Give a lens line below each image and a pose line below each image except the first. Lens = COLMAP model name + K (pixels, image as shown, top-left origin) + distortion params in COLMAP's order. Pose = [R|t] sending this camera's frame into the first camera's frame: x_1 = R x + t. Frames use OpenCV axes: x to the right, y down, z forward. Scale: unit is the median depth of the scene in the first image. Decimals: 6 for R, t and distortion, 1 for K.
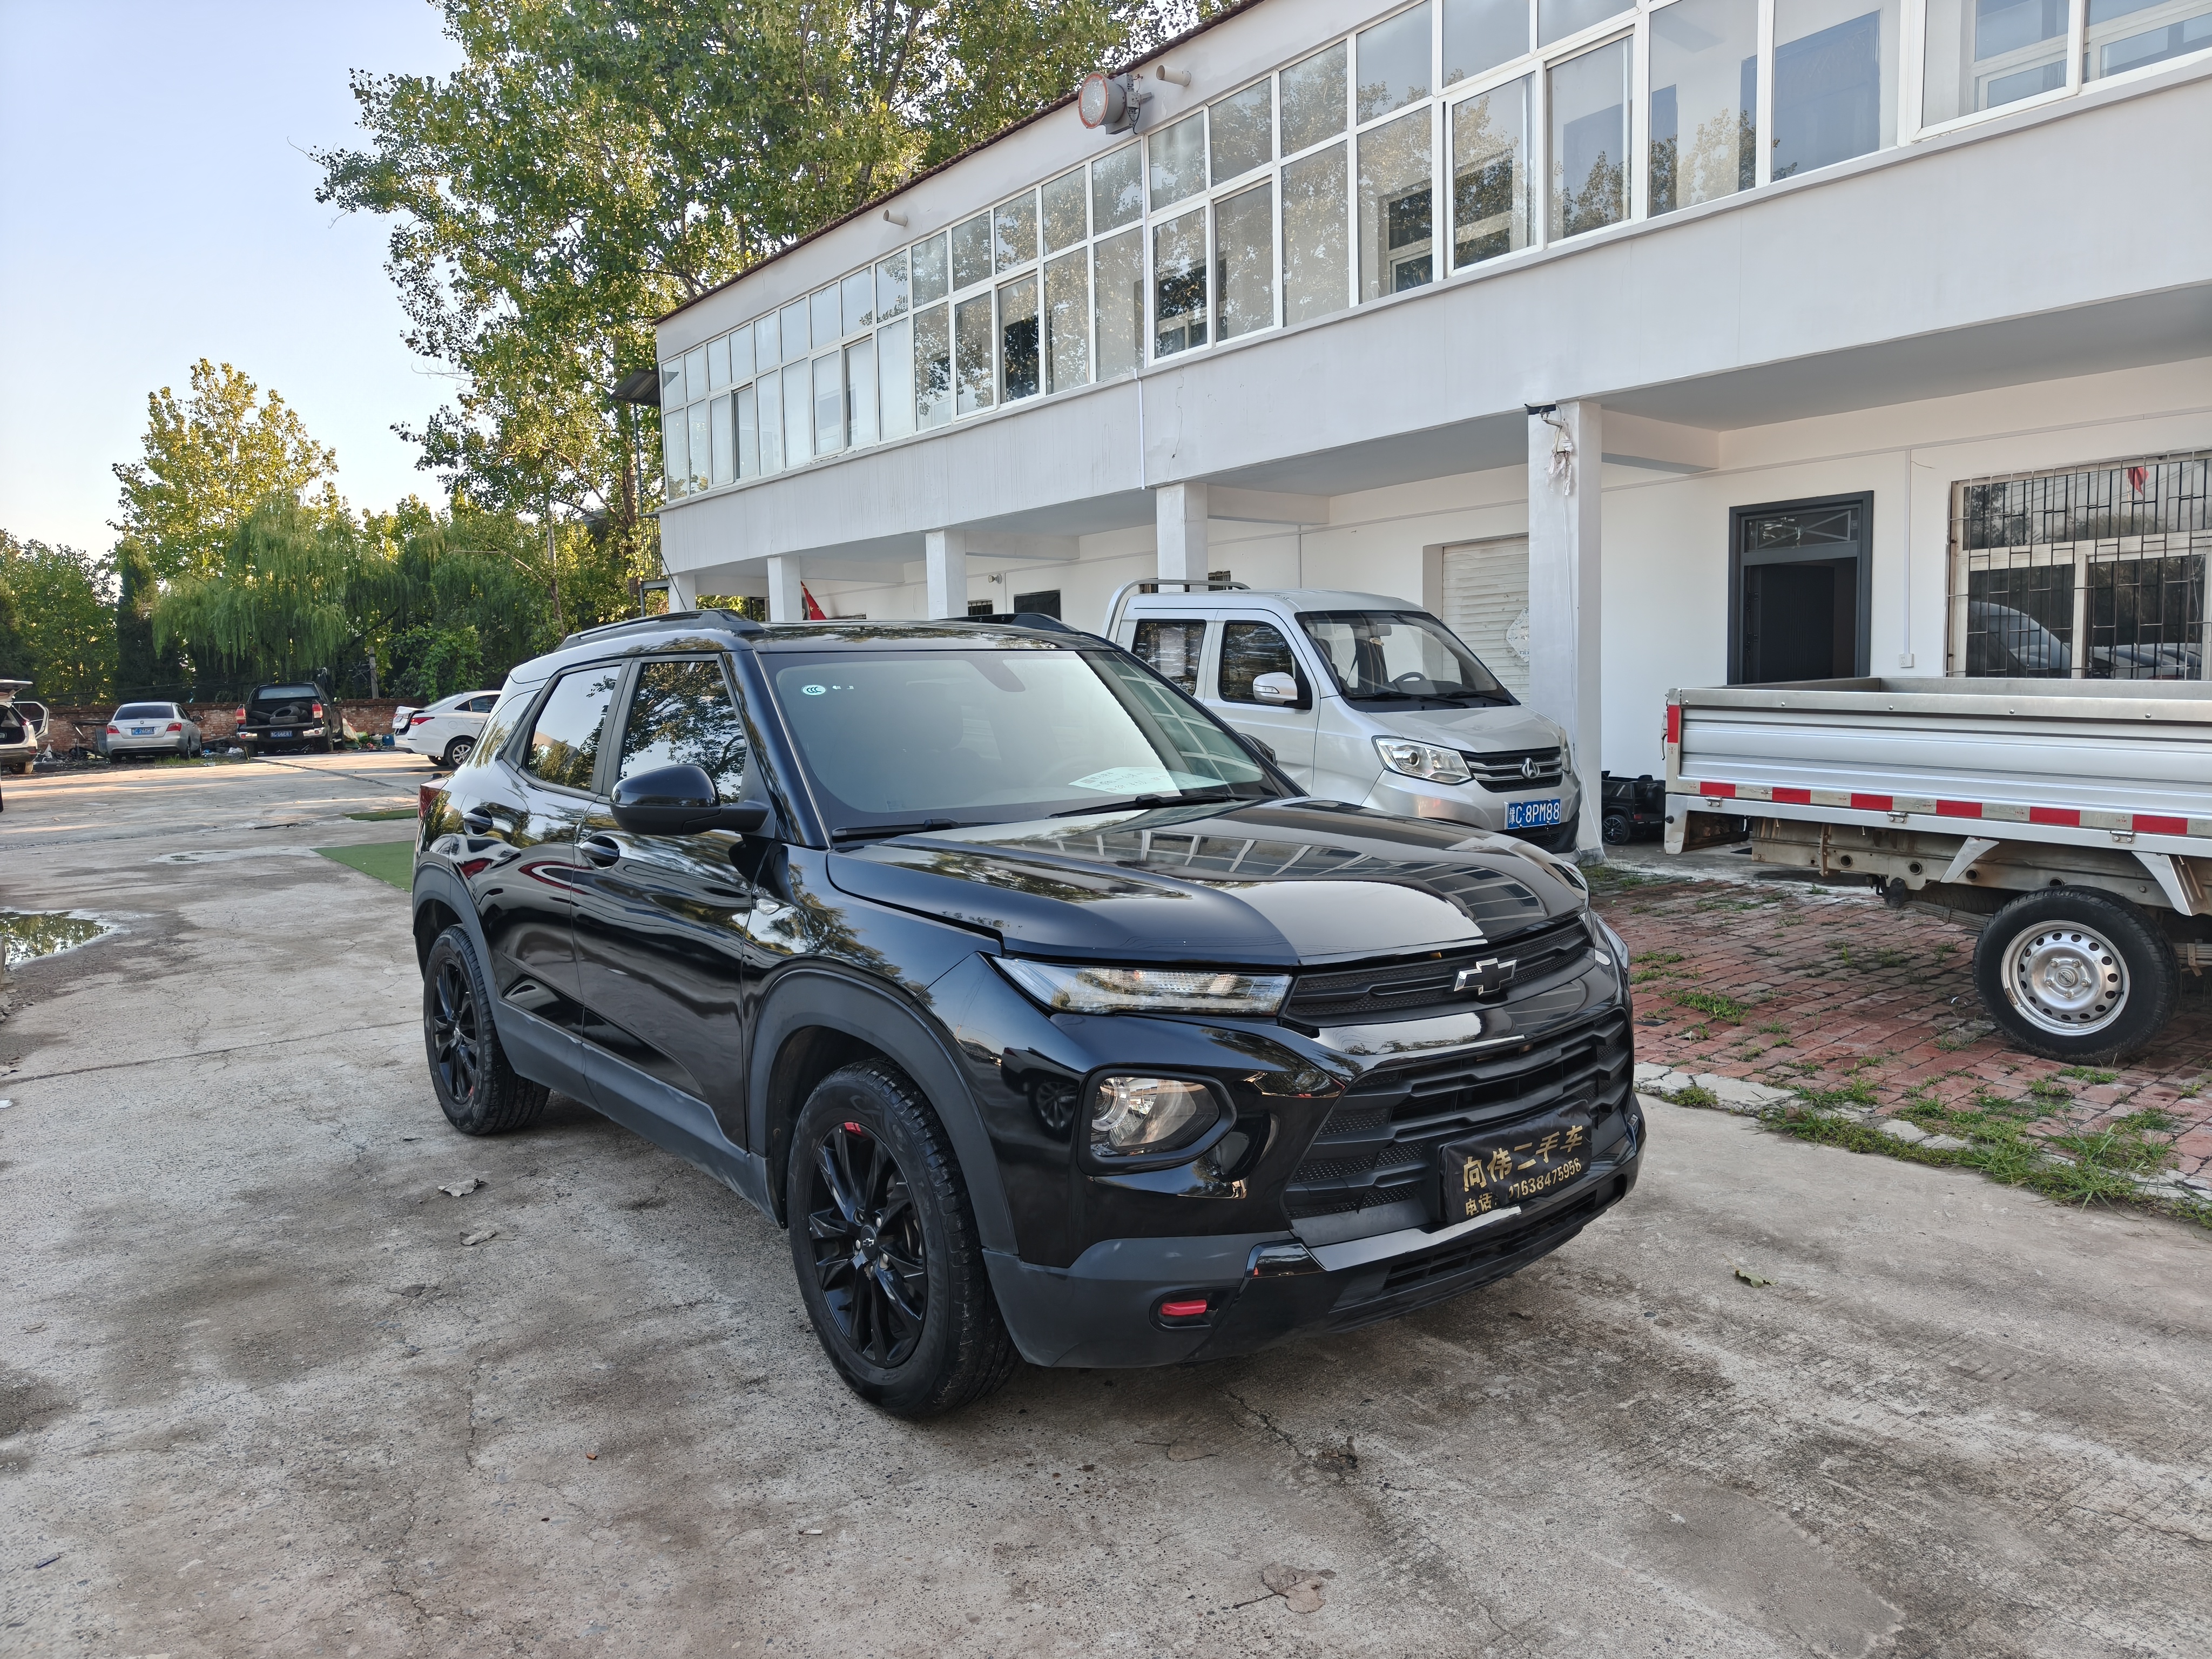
lens RADIAL K [[1517.5, 0, 1094.6], [0, 1517.5, 828.4], [0, 0, 1]] dist [0.017764, -0.003889]
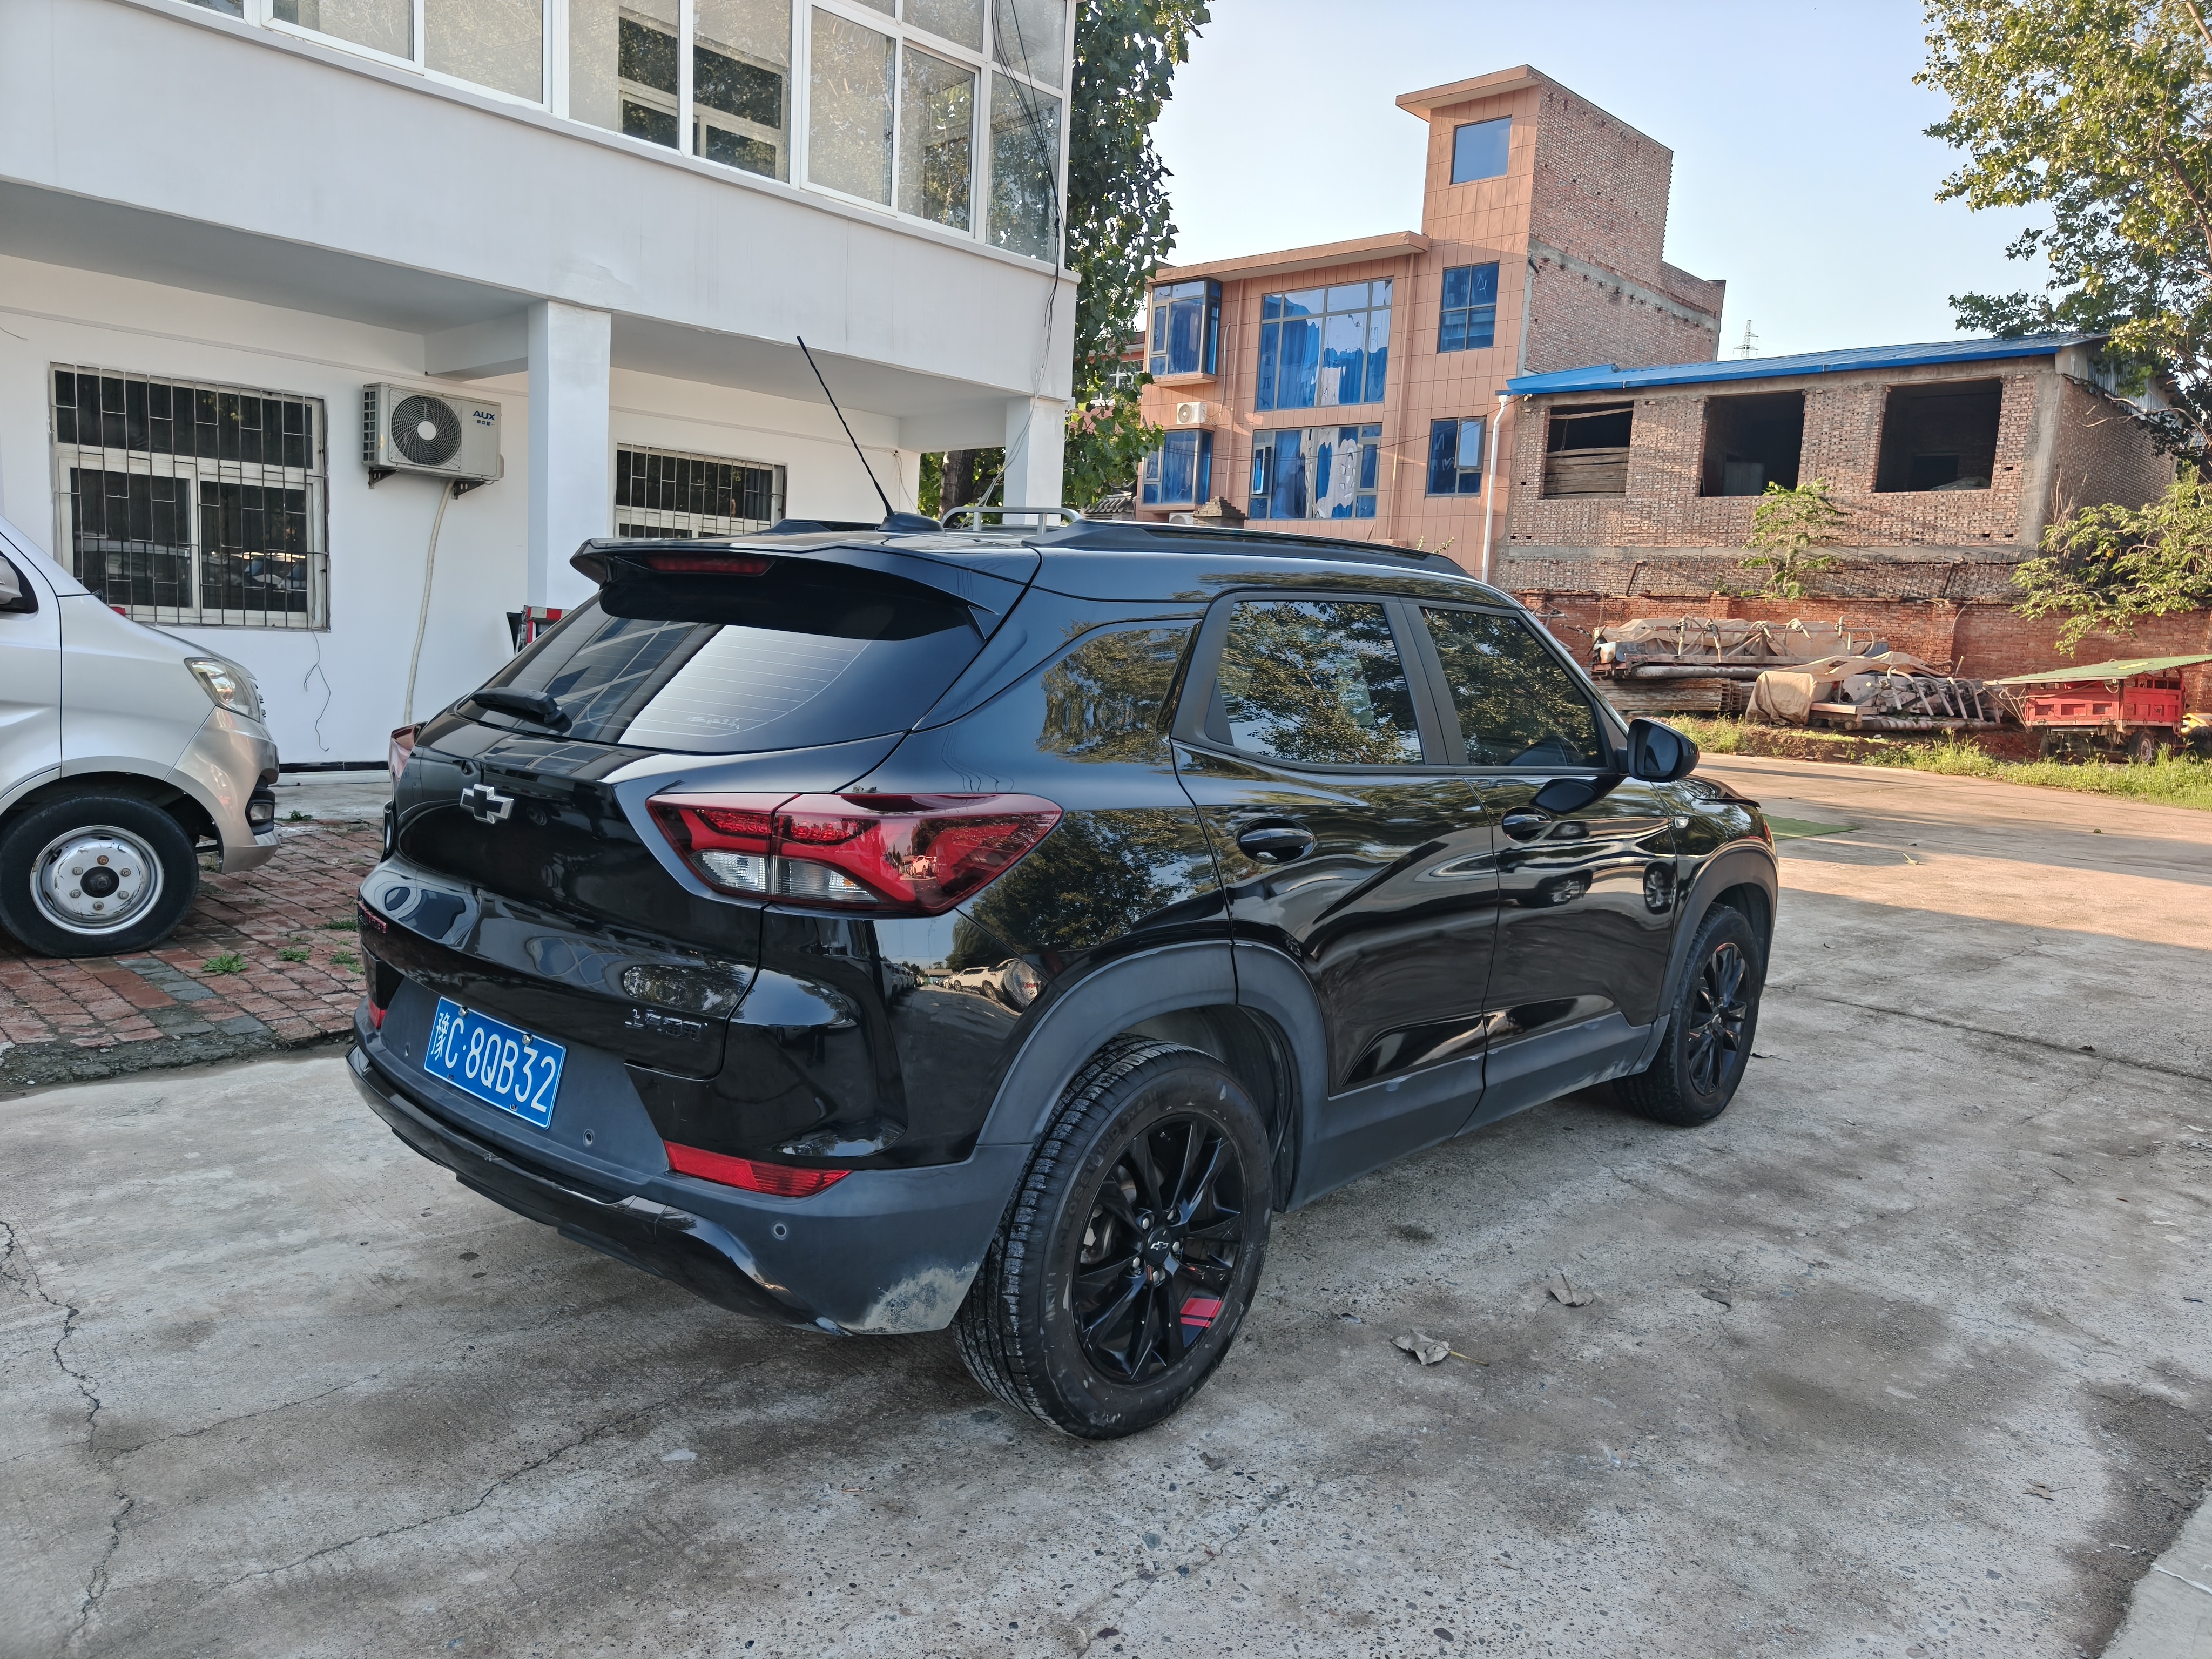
lens RADIAL K [[1581.5, 0, 1113.1], [0, 1581.5, 923.9], [0, 0, 1]] dist [-0.001949, 0.005365]
pose [[-0.176679, -0.162603, 0.970744, -1.256419], [0.043203, 0.984028, 0.172691, -0.098995], [-0.983320, 0.072450, -0.166832, 1.480982]]
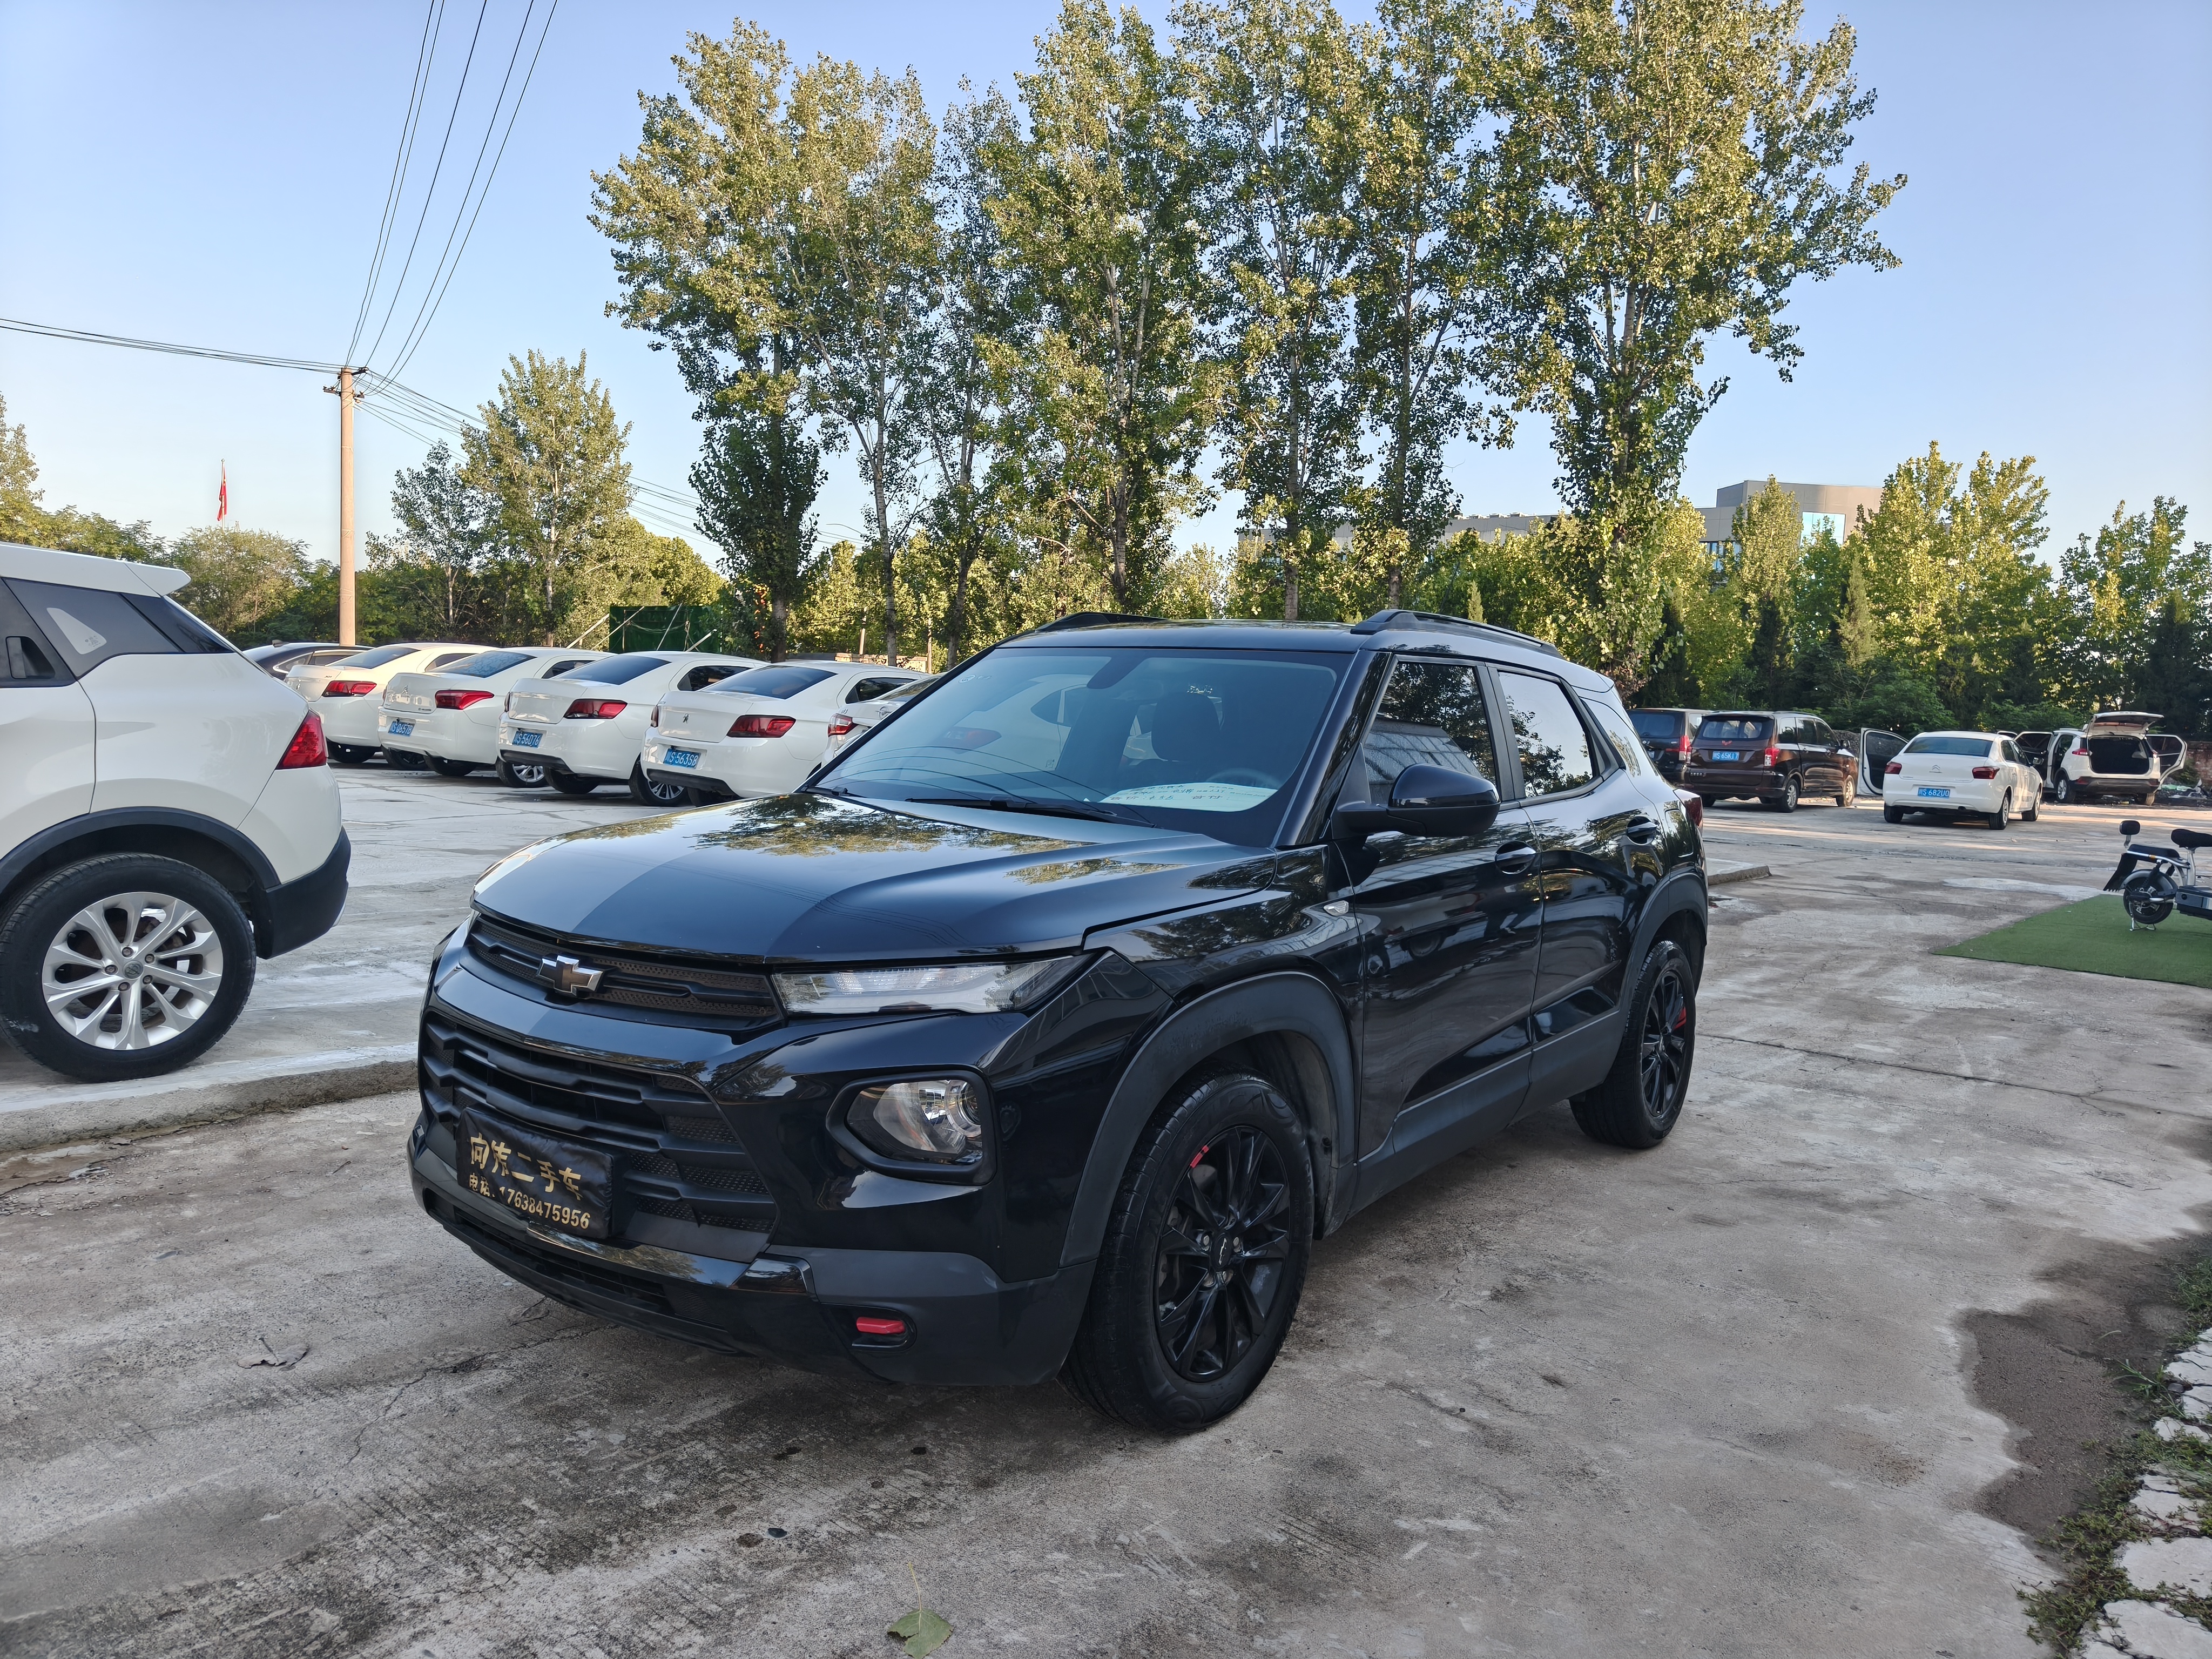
lens RADIAL K [[1510.6, 0, 1127.5], [0, 1510.6, 823.8], [0, 0, 1]] dist [0.011519, 0.002253]
pose [[0.268791, 0.111052, -0.956775, 0.925437], [-0.137321, 0.987603, 0.076052, -0.082059], [0.953360, 0.110943, 0.280708, 0.796640]]
